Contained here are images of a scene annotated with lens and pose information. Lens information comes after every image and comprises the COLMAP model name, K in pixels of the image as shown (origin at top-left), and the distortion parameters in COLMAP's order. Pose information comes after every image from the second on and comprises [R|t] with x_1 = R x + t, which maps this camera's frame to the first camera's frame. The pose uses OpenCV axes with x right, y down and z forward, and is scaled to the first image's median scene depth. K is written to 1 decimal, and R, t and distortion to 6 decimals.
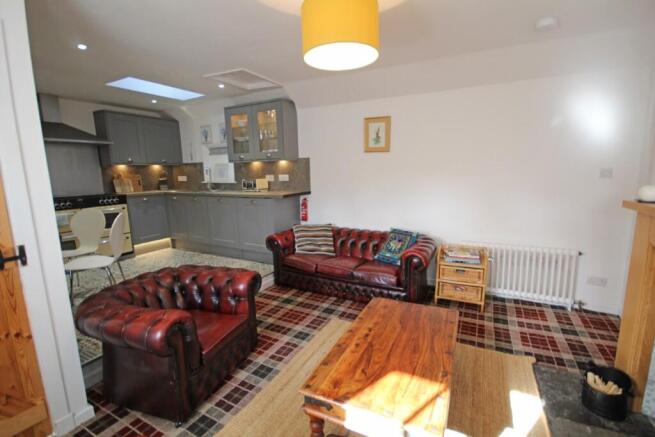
lens RADIAL K [[295.7, 0, 328.2], [0, 295.7, 217.0], [0, 0, 1]] dist [0.001760, 0.000134]
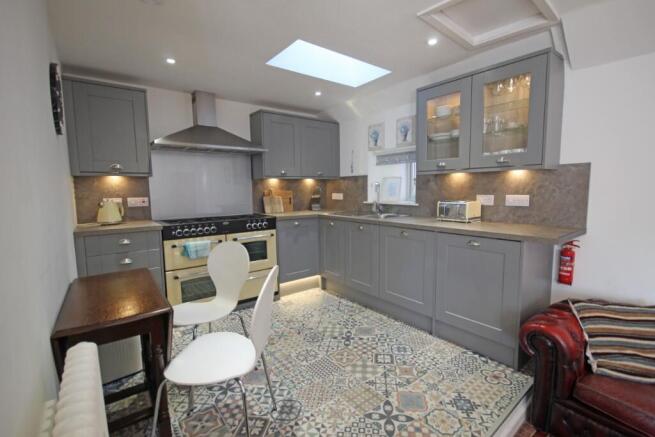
lens RADIAL K [[295.7, 0, 328.2], [0, 295.7, 217.0], [0, 0, 1]] dist [0.001760, 0.000134]
pose [[0.919026, 0.049114, -0.391126, -0.252360], [-0.070542, 0.996682, -0.040597, -0.051842], [0.387835, 0.064901, 0.919441, 0.338845]]
